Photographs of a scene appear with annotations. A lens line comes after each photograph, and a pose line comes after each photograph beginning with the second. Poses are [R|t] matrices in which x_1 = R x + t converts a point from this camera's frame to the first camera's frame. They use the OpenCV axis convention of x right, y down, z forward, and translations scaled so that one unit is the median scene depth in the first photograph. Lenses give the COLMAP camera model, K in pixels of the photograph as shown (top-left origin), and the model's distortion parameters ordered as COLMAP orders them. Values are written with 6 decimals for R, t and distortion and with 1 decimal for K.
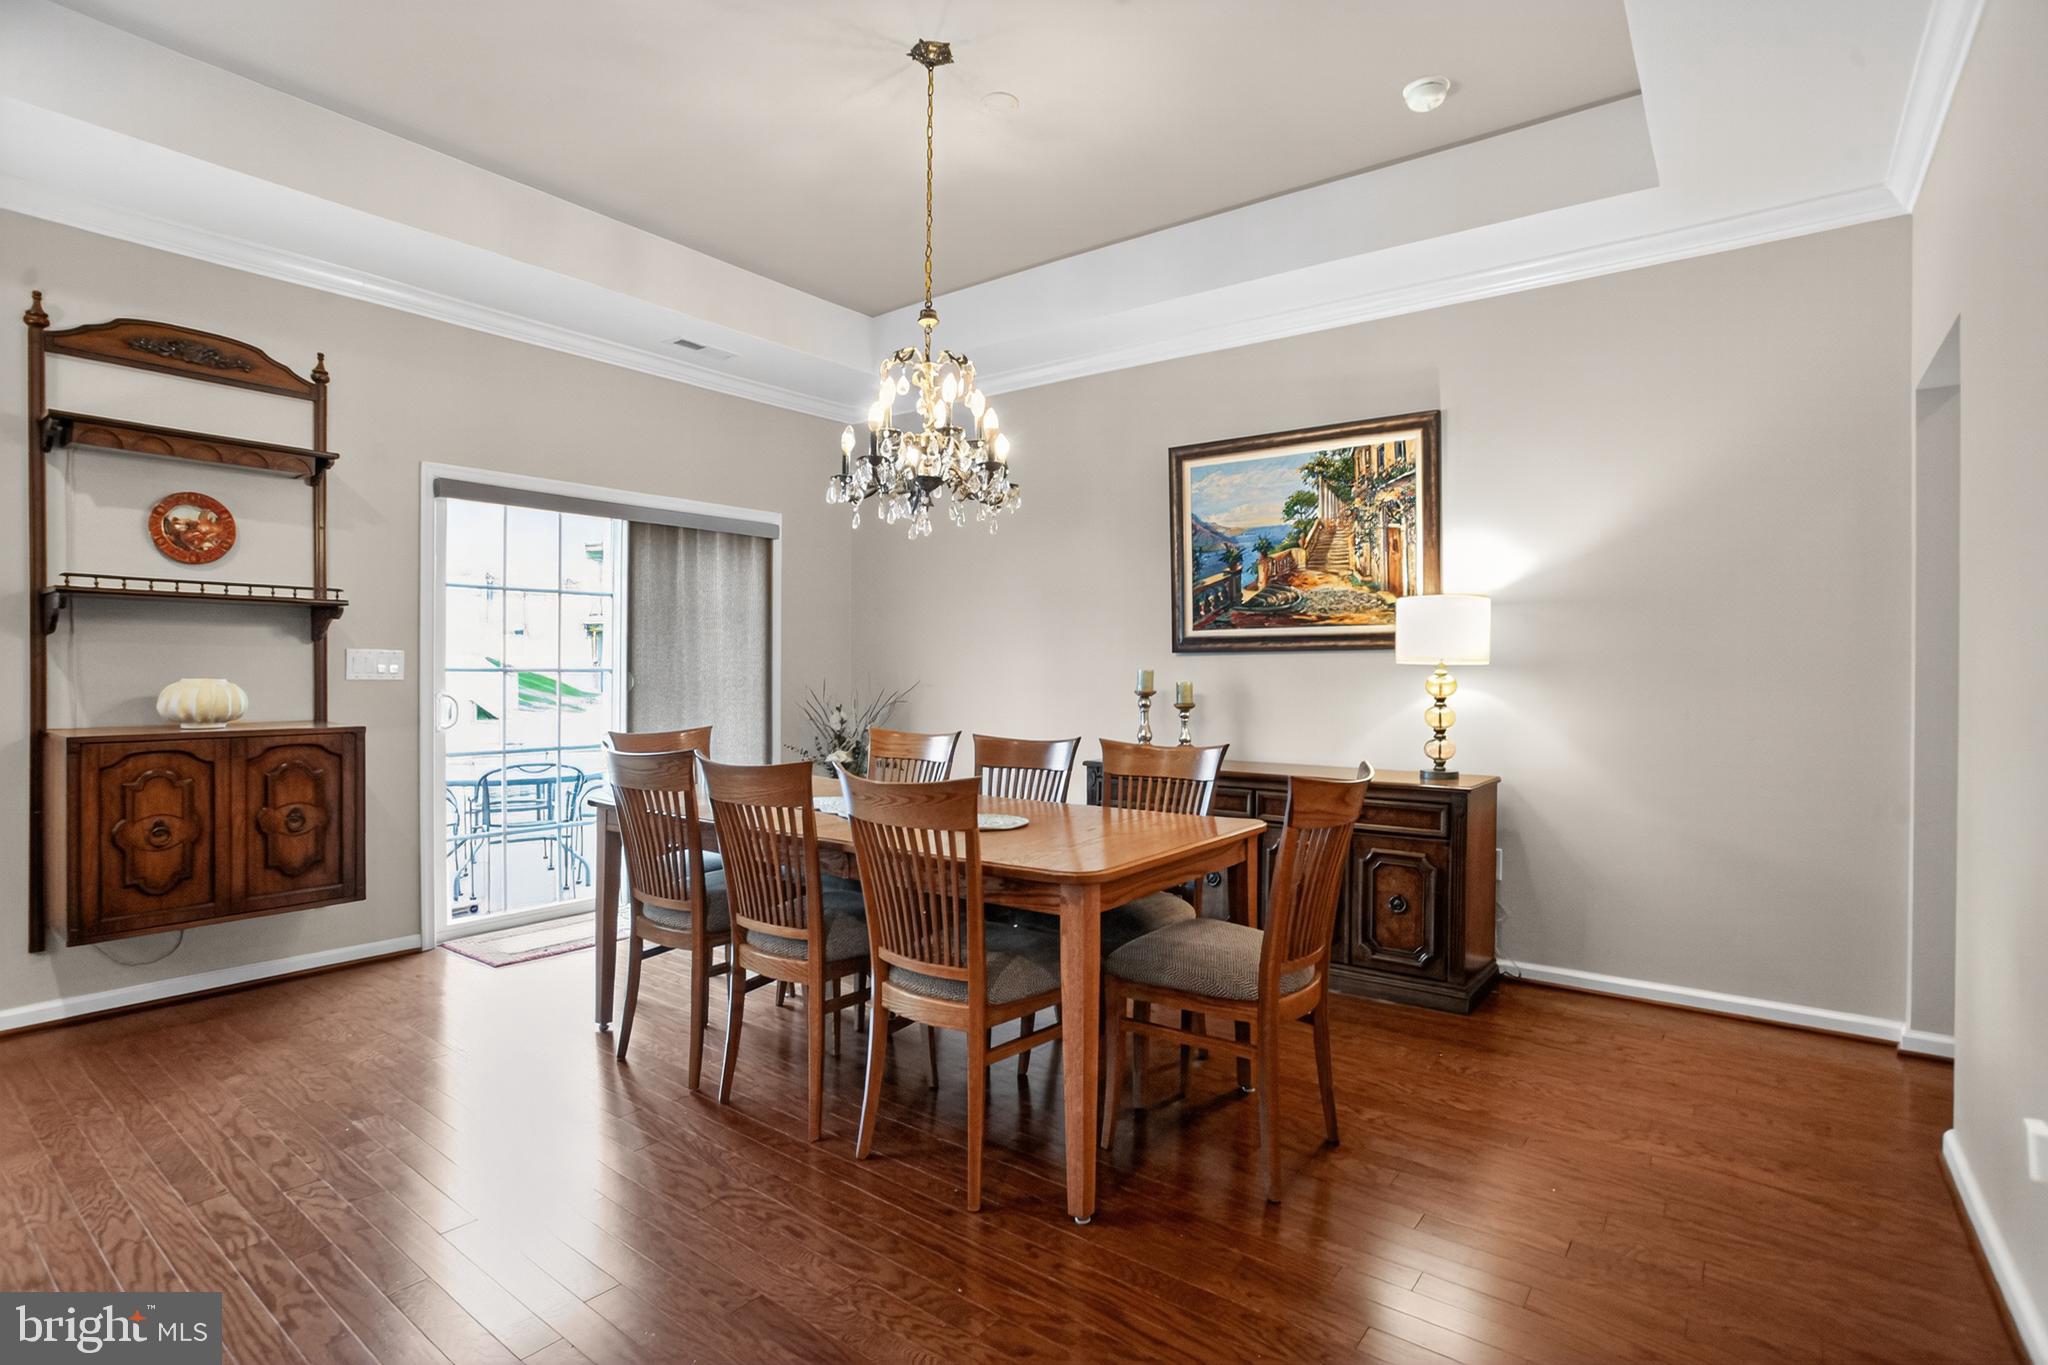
lens RADIAL K [[1000.1, 0, 1021.0], [0, 1000.1, 668.5], [0, 0, 1]] dist [-0.071459, 0.028738]
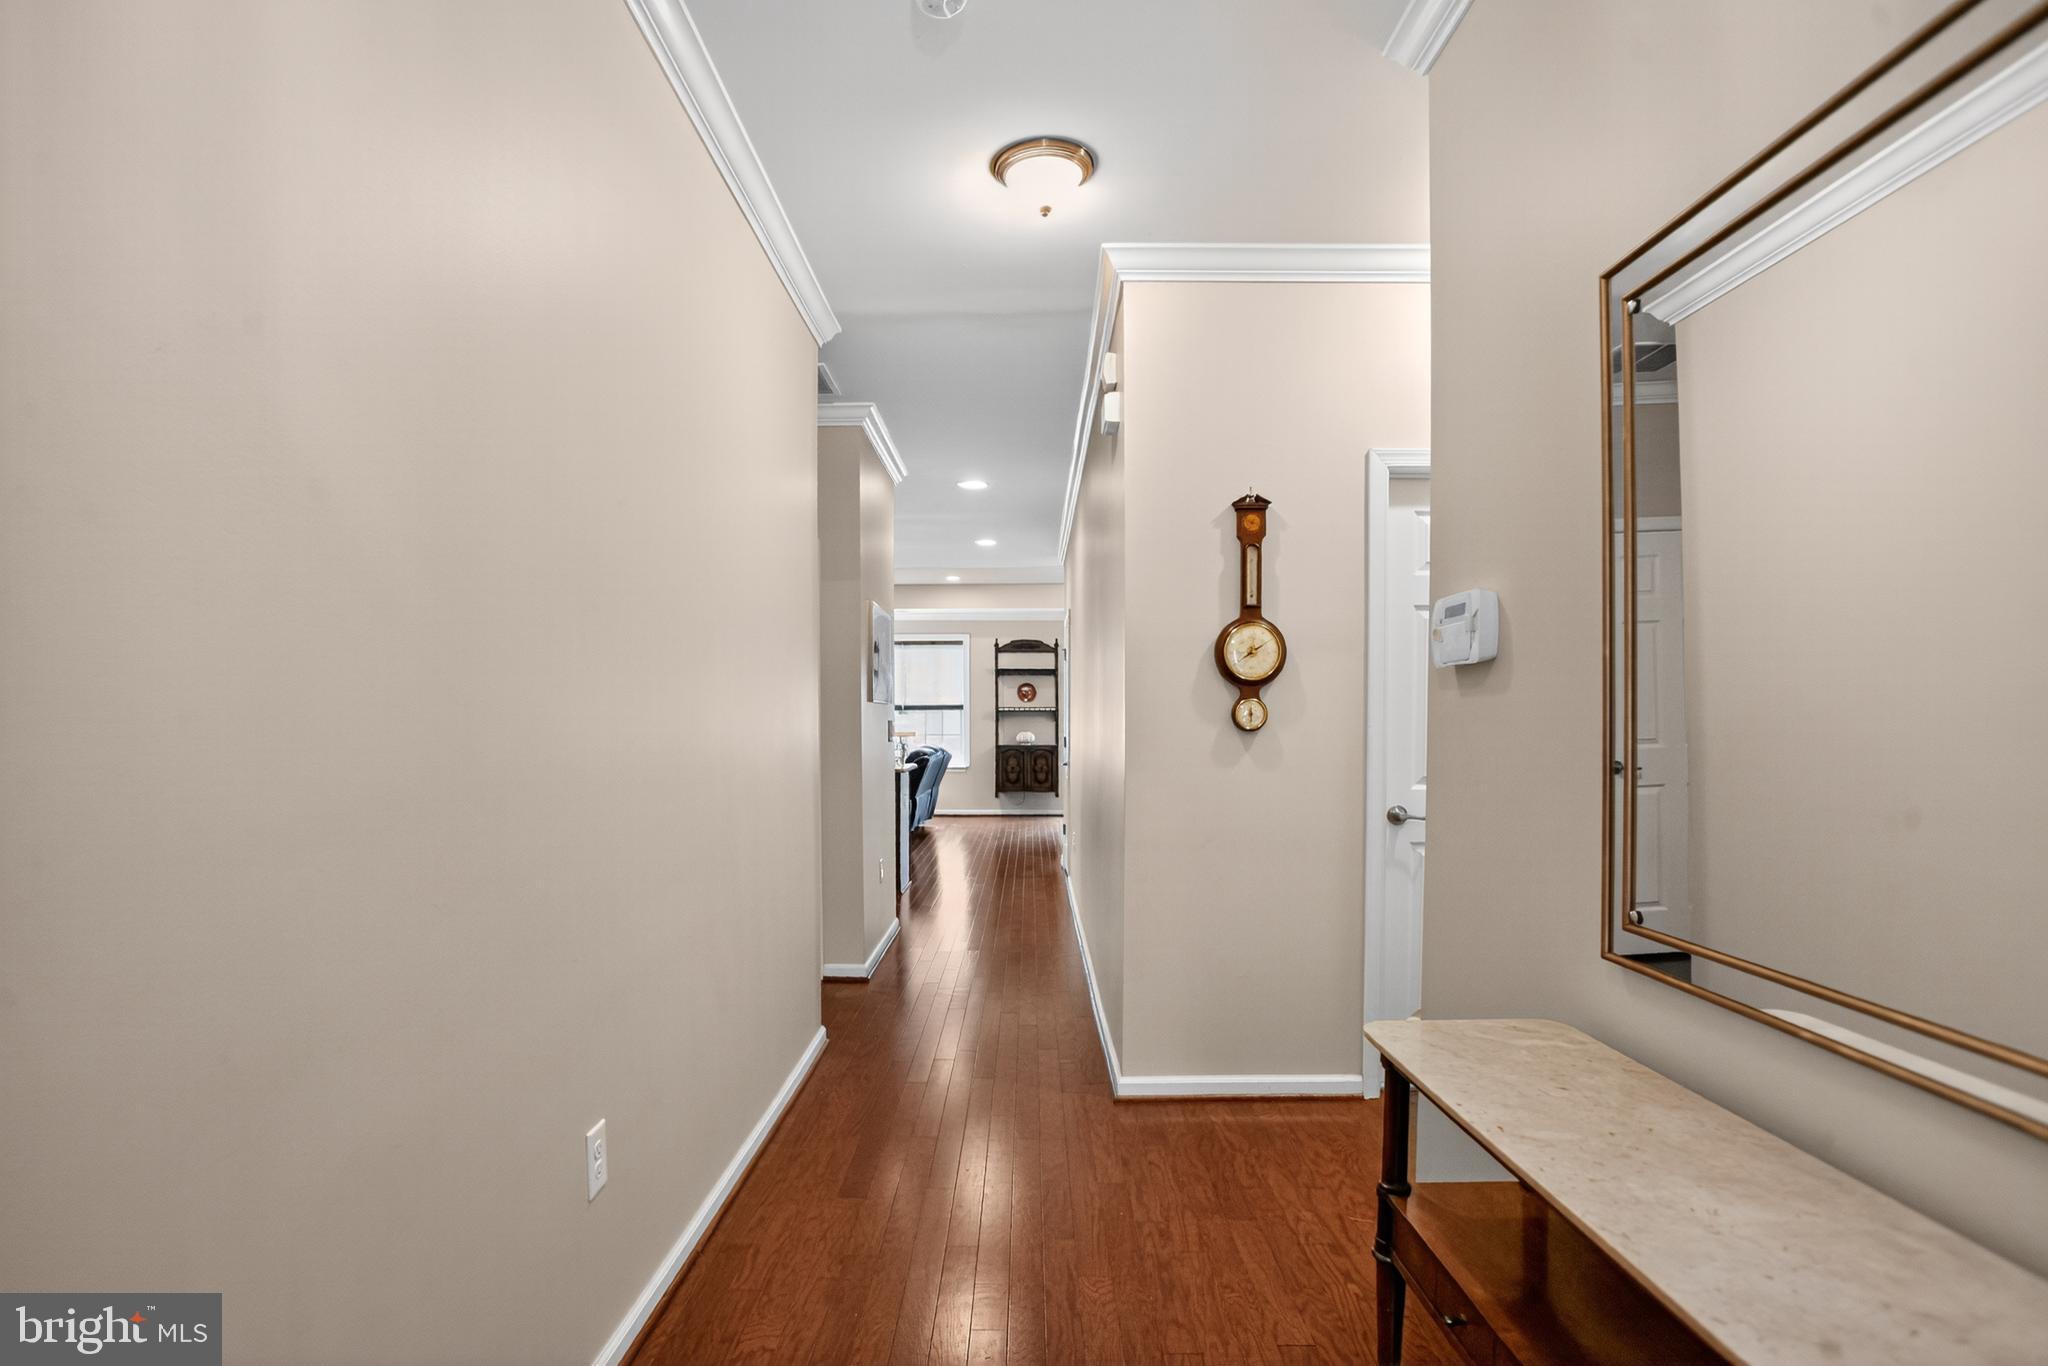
lens RADIAL K [[1005.2, 0, 1013.5], [0, 1005.2, 714.2], [0, 0, 1]] dist [-0.064497, 0.030498]
pose [[0.596050, -0.015223, -0.802803, 1.982725], [0.006205, 0.999878, -0.014353, -0.003666], [0.802923, 0.003574, 0.596072, -1.215397]]
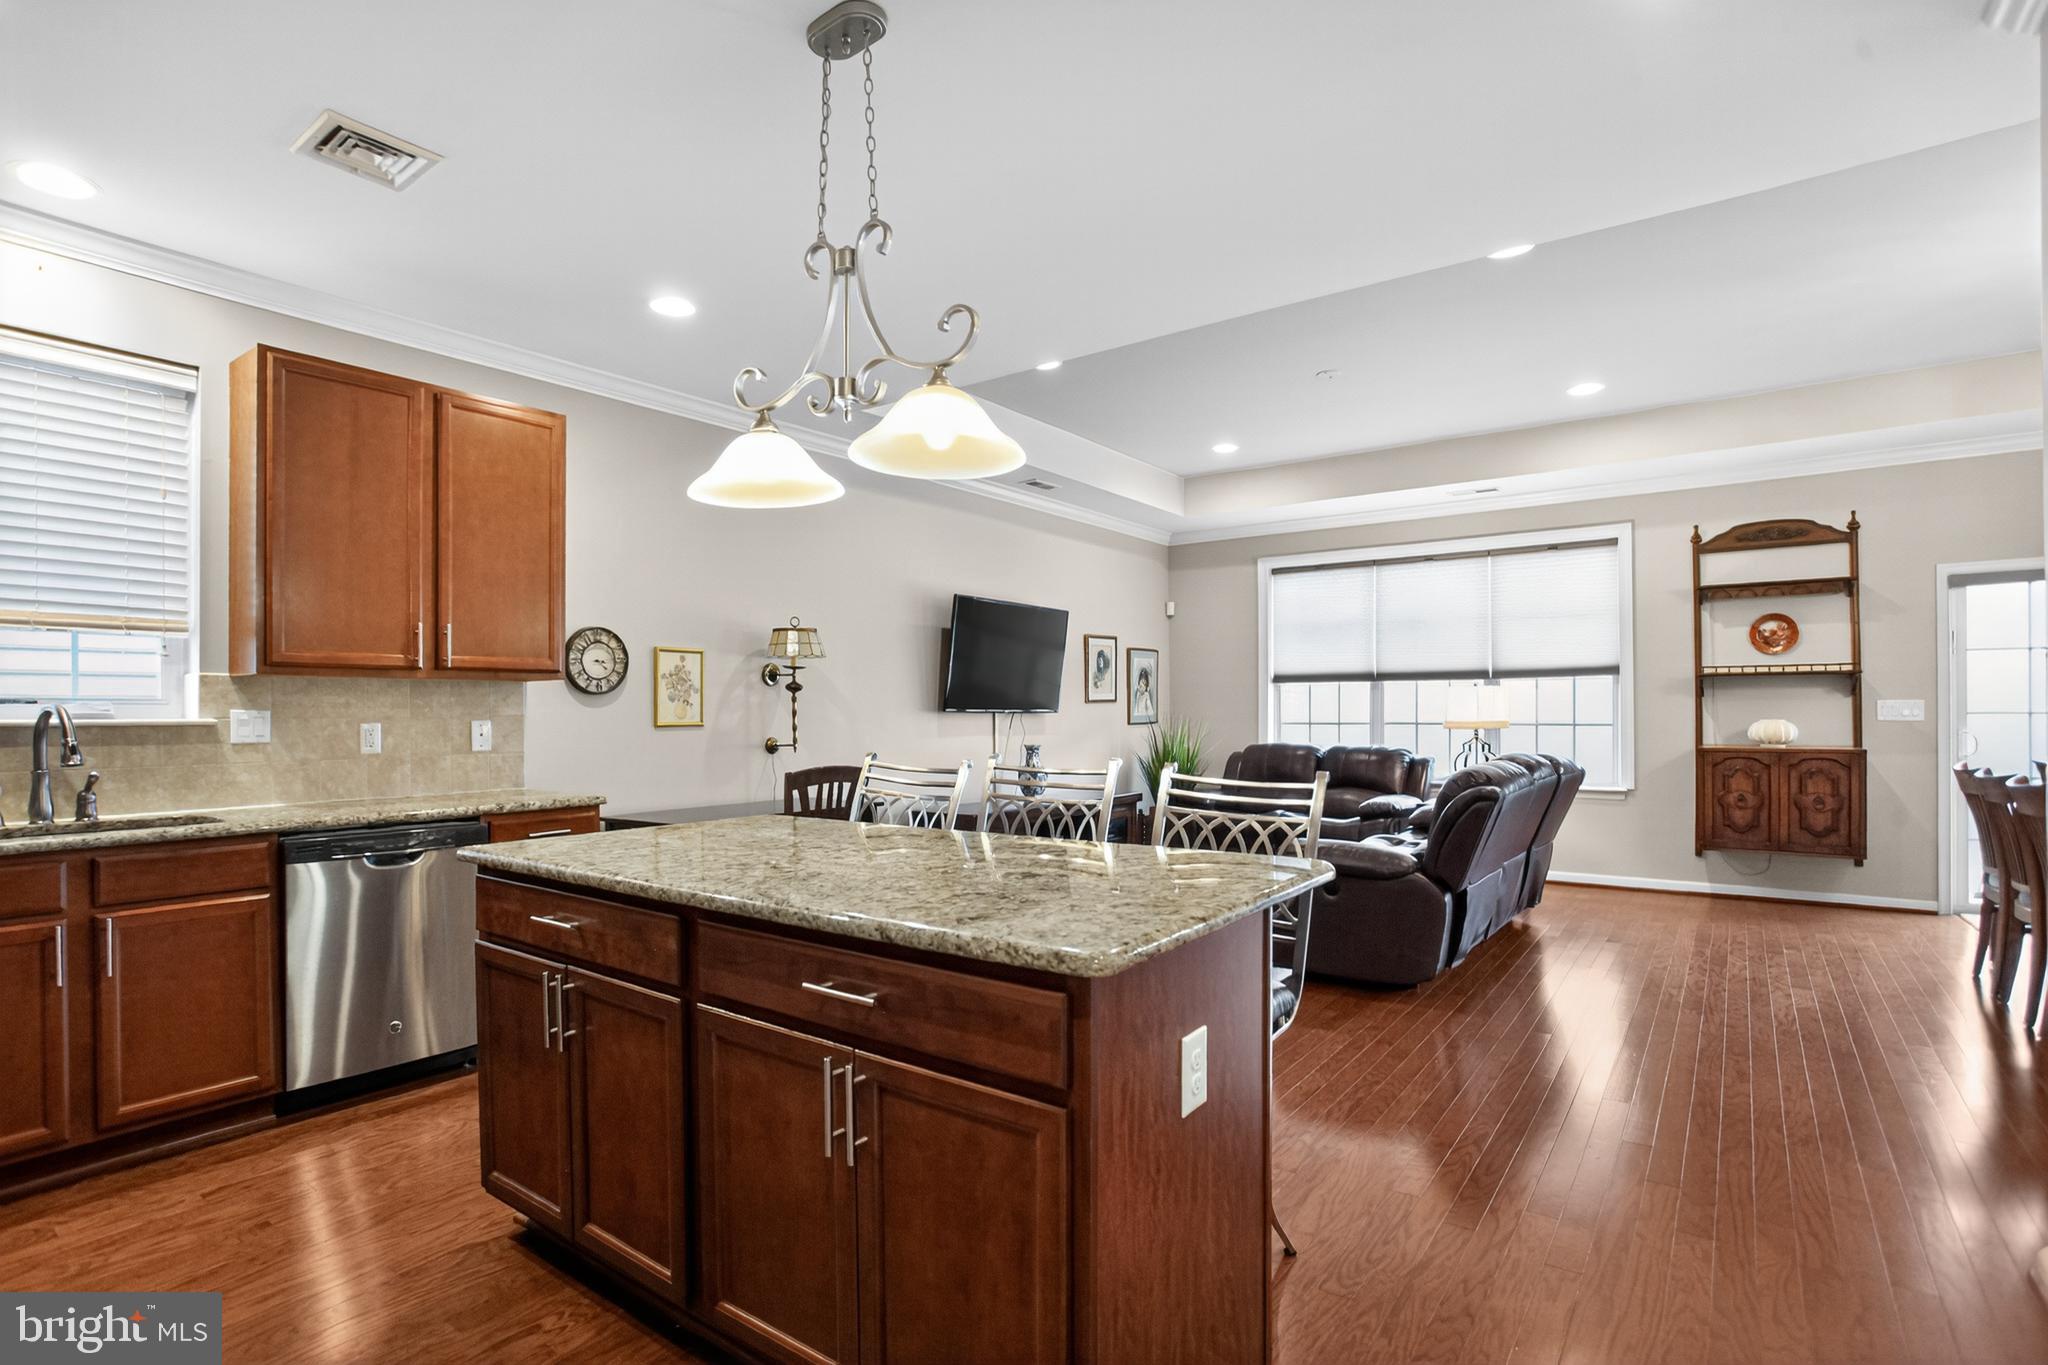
lens RADIAL K [[1015.5, 0, 1010.5], [0, 1015.5, 705.8], [0, 0, 1]] dist [-0.063624, 0.029959]
pose [[0.014470, -0.012038, -0.999823, 0.796562], [0.008264, 0.999895, -0.011920, -0.004397], [0.999861, -0.008090, 0.014568, -0.364136]]
